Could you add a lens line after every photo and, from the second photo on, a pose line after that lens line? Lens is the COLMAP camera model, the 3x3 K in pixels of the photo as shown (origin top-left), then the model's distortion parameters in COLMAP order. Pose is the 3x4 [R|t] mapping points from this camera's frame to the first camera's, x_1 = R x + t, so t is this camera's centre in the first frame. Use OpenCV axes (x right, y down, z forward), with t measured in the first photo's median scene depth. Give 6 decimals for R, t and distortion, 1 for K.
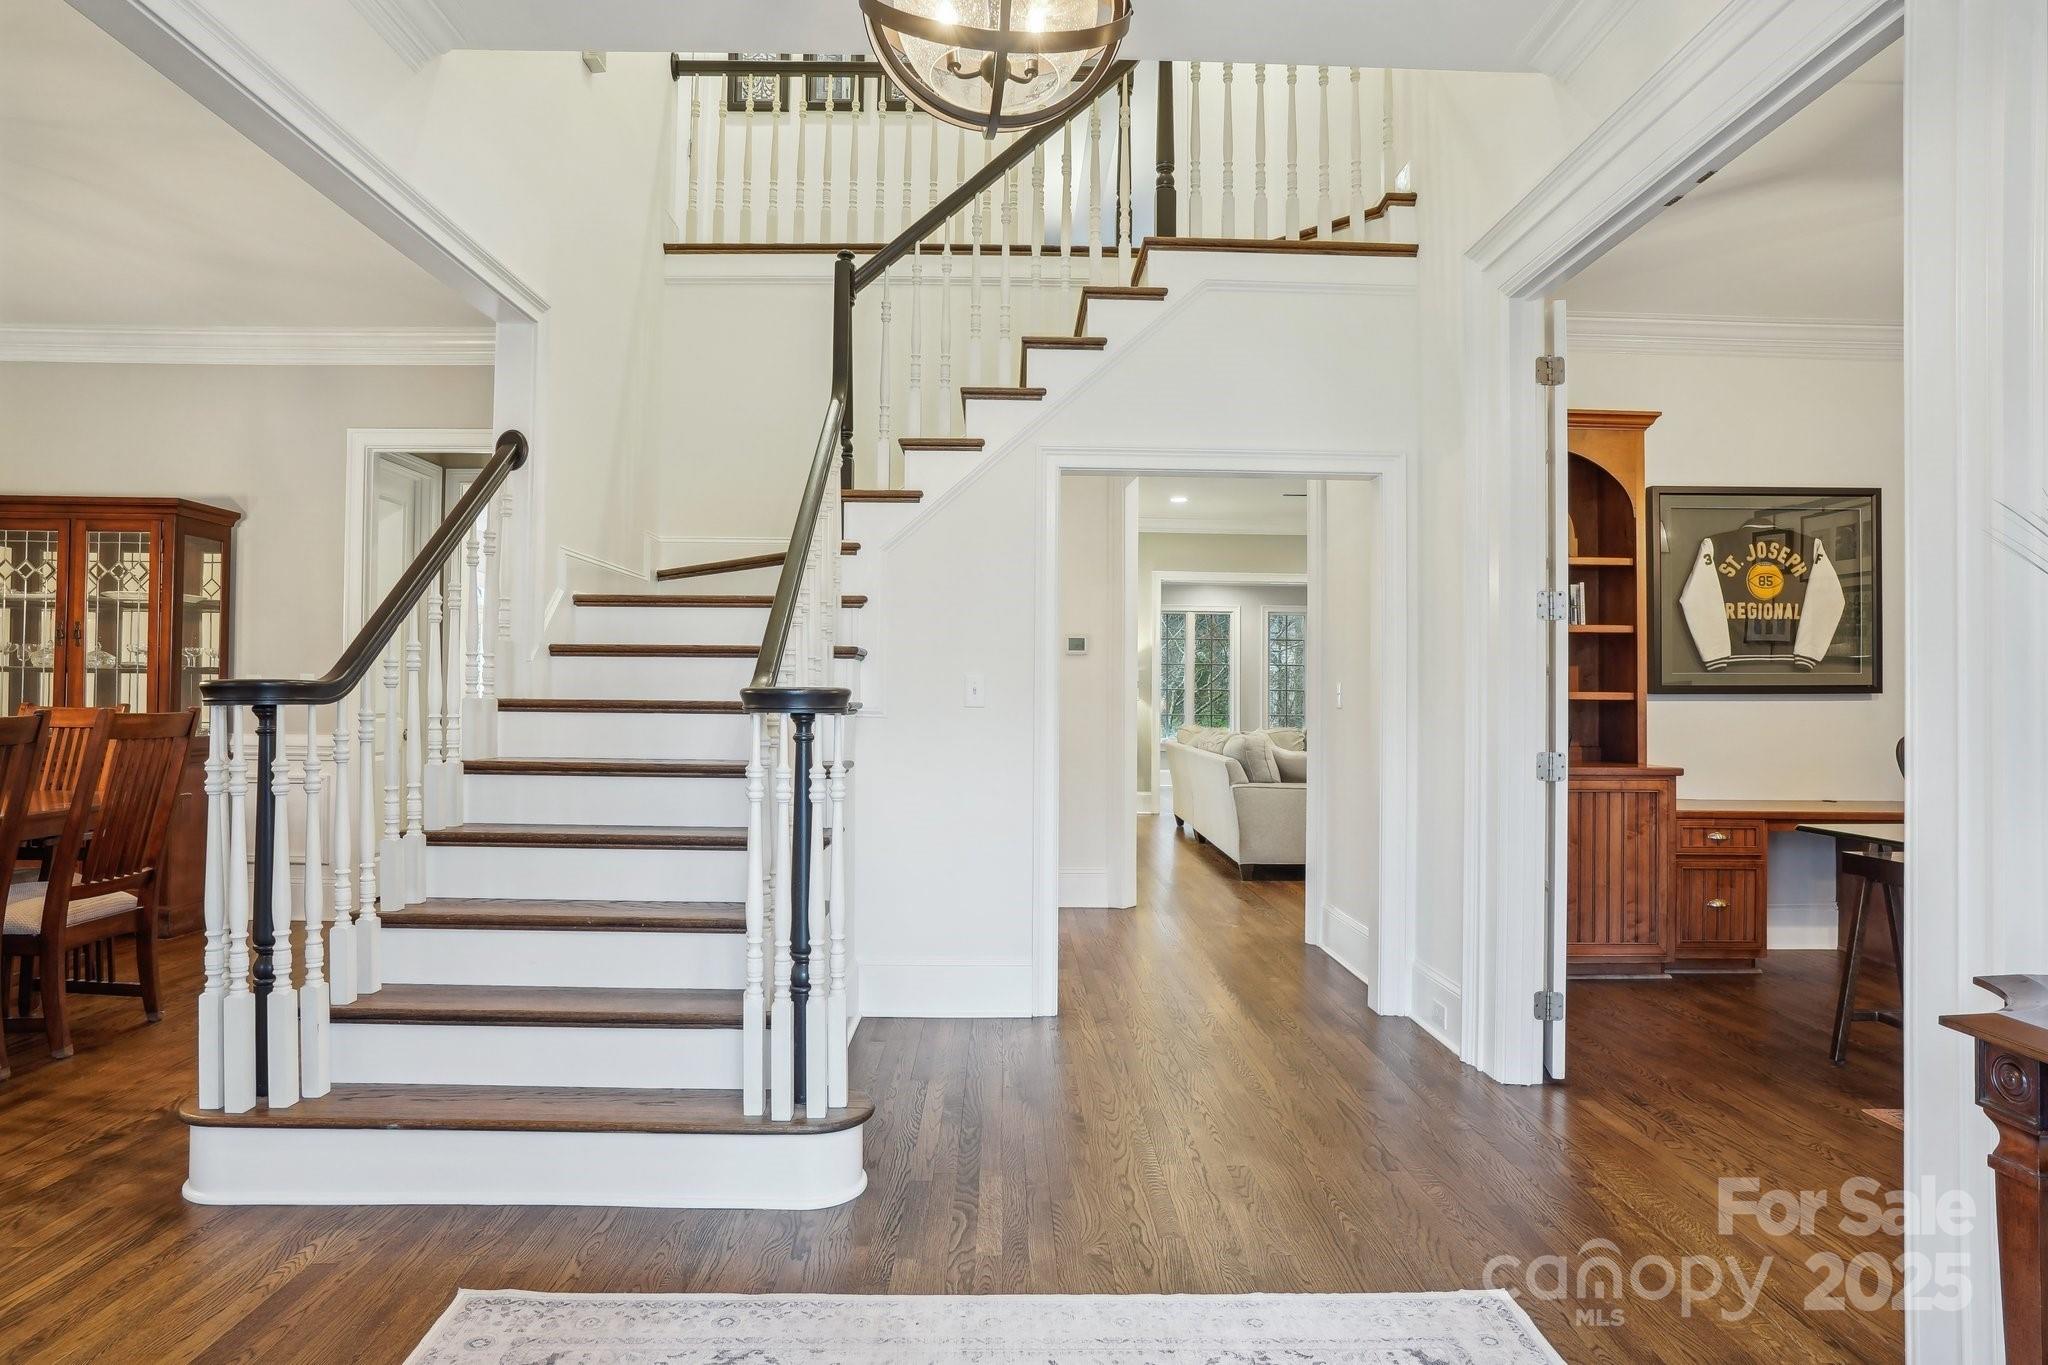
lens RADIAL K [[1071.2, 0, 1015.1], [0, 1071.2, 693.2], [0, 0, 1]] dist [-0.065593, 0.031297]
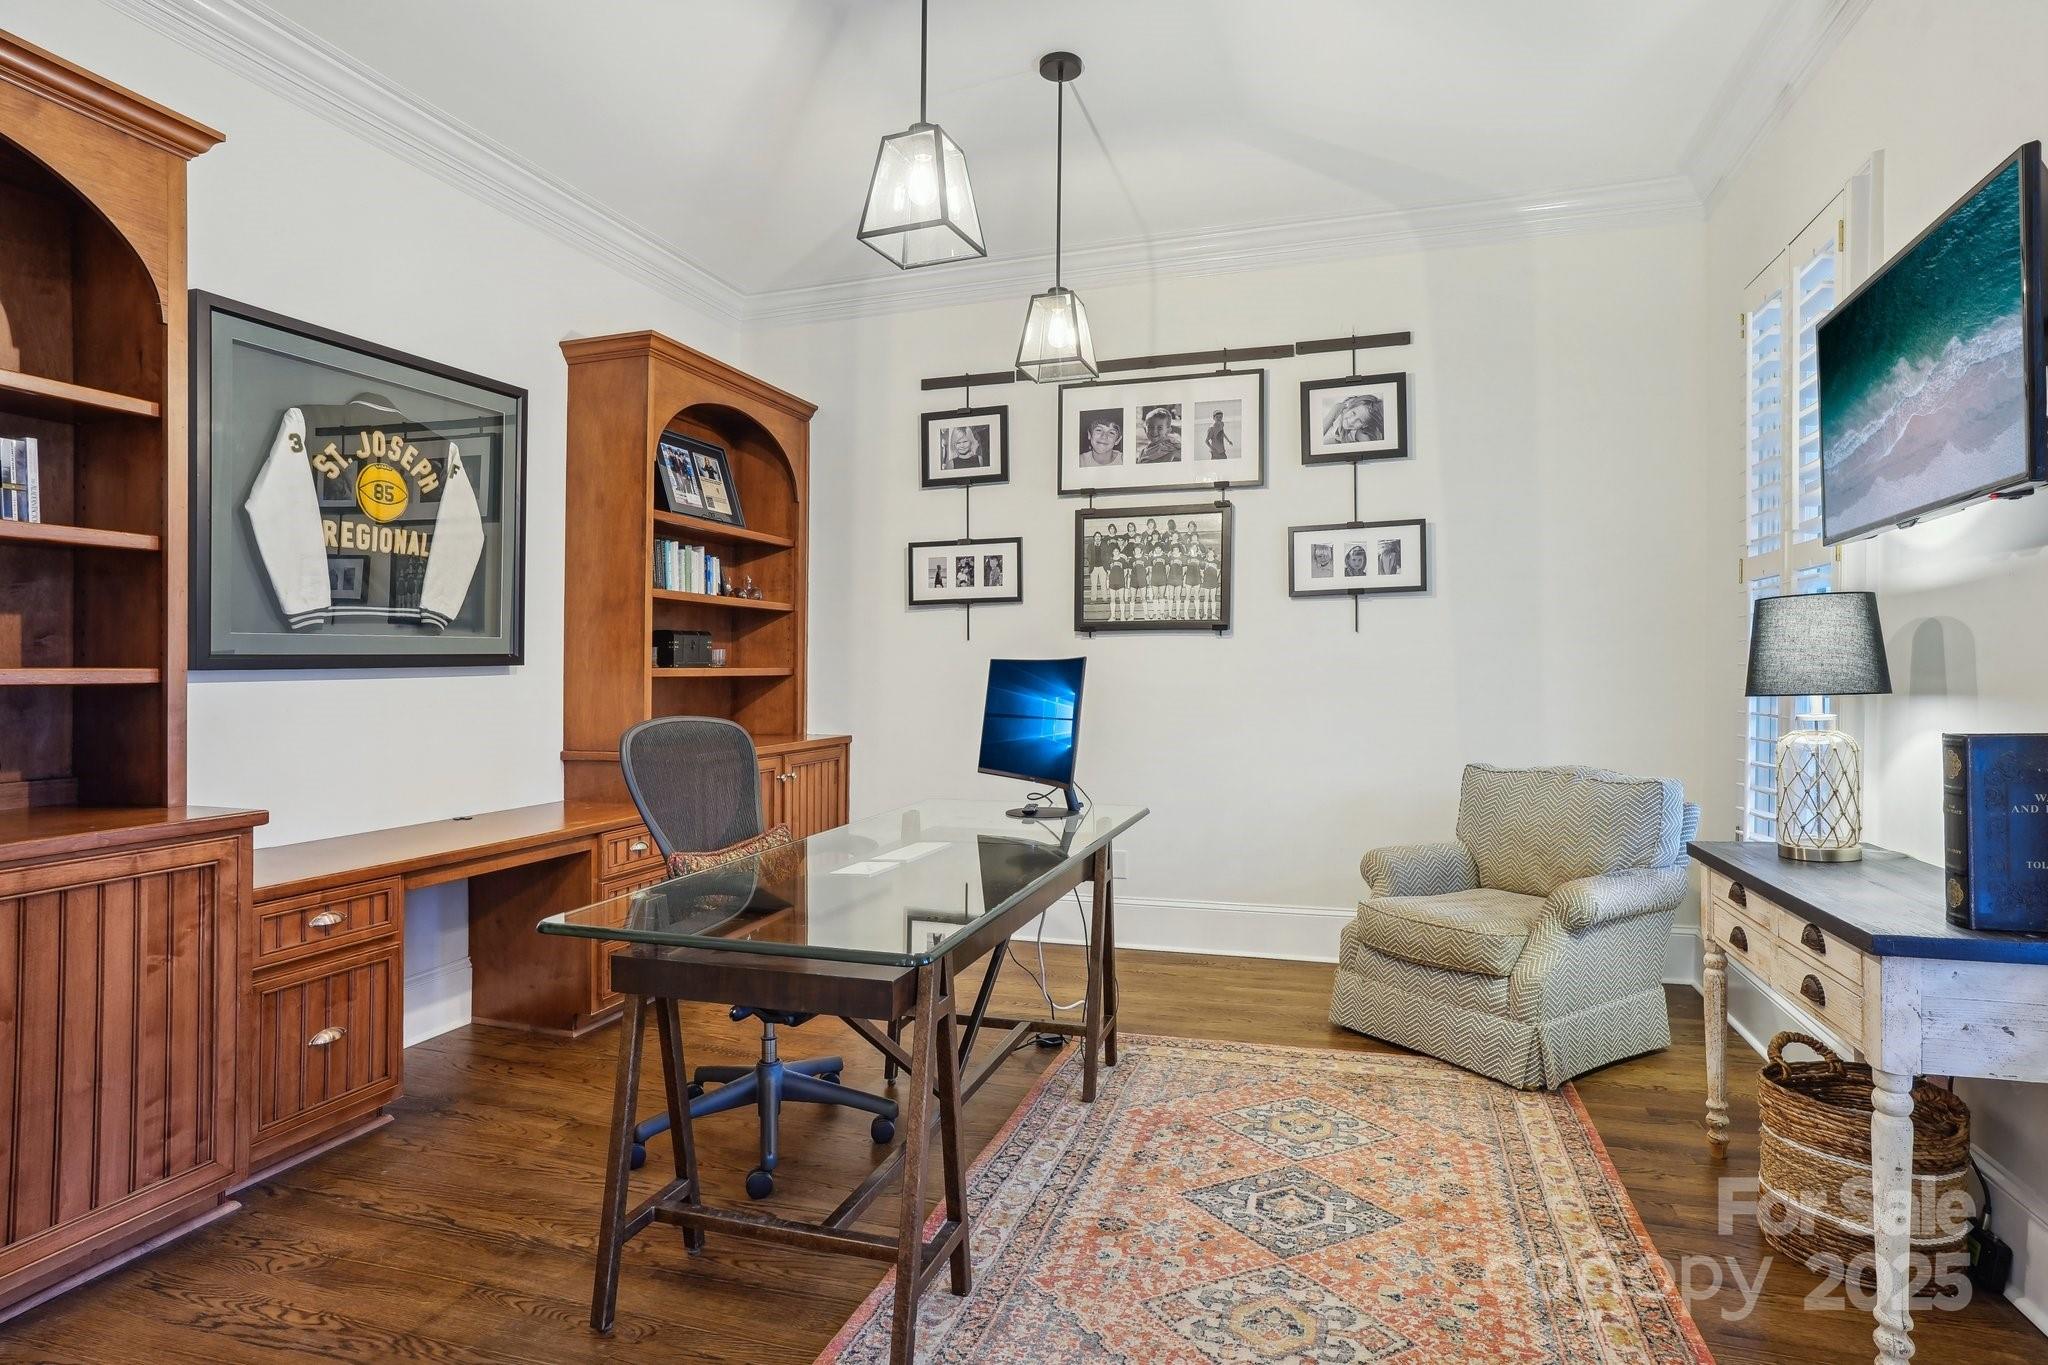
lens RADIAL K [[1070.1, 0, 1018.4], [0, 1070.1, 631.2], [0, 0, 1]] dist [-0.002191, 0.007490]
pose [[0.325087, 0.018541, 0.945502, 0.223591], [0.015326, 0.999573, -0.024871, 0.000598], [-0.945560, 0.022576, 0.324664, 0.418421]]
